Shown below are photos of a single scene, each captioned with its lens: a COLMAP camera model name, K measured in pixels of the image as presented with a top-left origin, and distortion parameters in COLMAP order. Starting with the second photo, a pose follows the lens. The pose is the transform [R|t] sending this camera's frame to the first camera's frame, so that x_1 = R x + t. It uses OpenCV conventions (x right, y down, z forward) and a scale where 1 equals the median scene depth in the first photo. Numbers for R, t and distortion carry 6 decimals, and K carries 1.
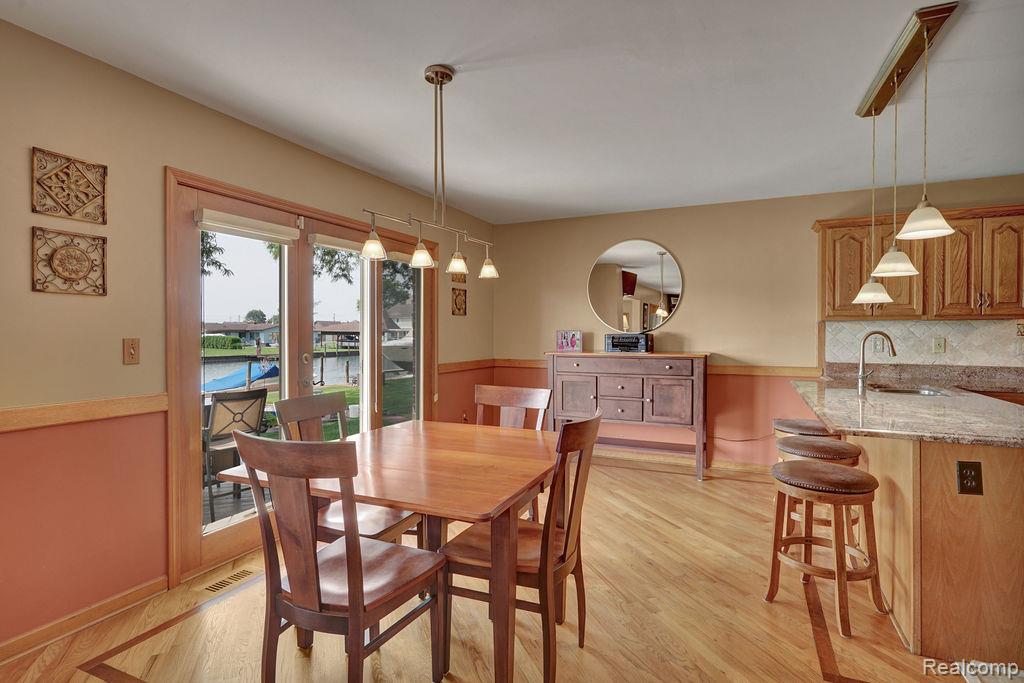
lens RADIAL K [[523.2, 0, 519.4], [0, 523.2, 341.7], [0, 0, 1]] dist [0.000406, 0.003433]
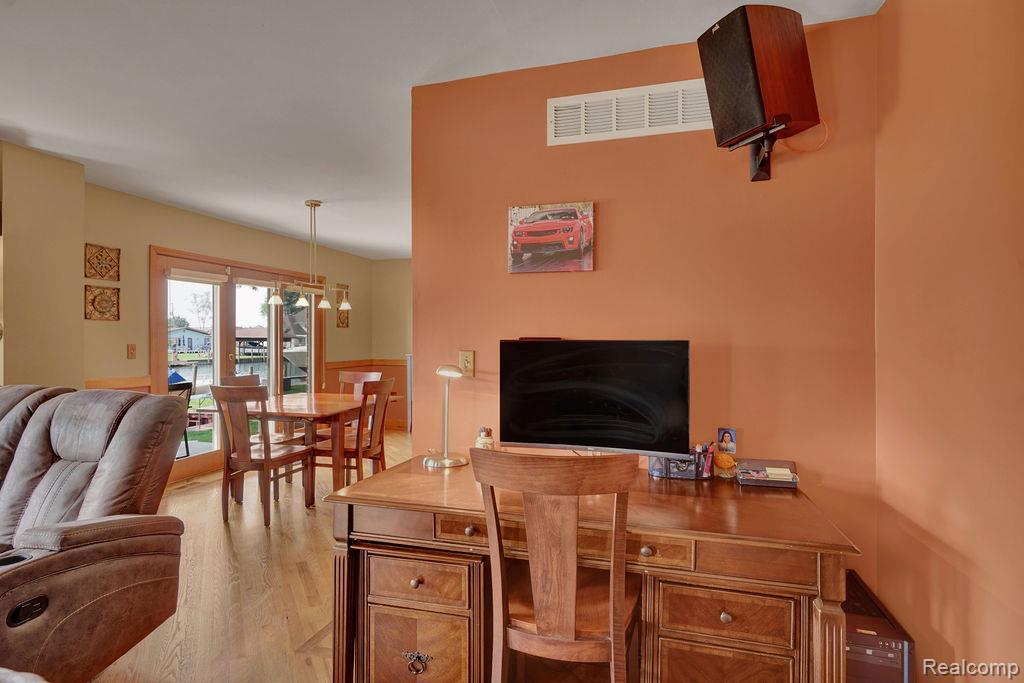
lens RADIAL K [[523.2, 0, 511.8], [0, 523.2, 345.2], [0, 0, 1]] dist [0.000406, 0.003433]
pose [[0.989374, -0.000981, 0.145392, 0.177819], [0.001709, 0.999987, -0.004879, 0.005453], [-0.145385, 0.005076, 0.989362, -0.611655]]
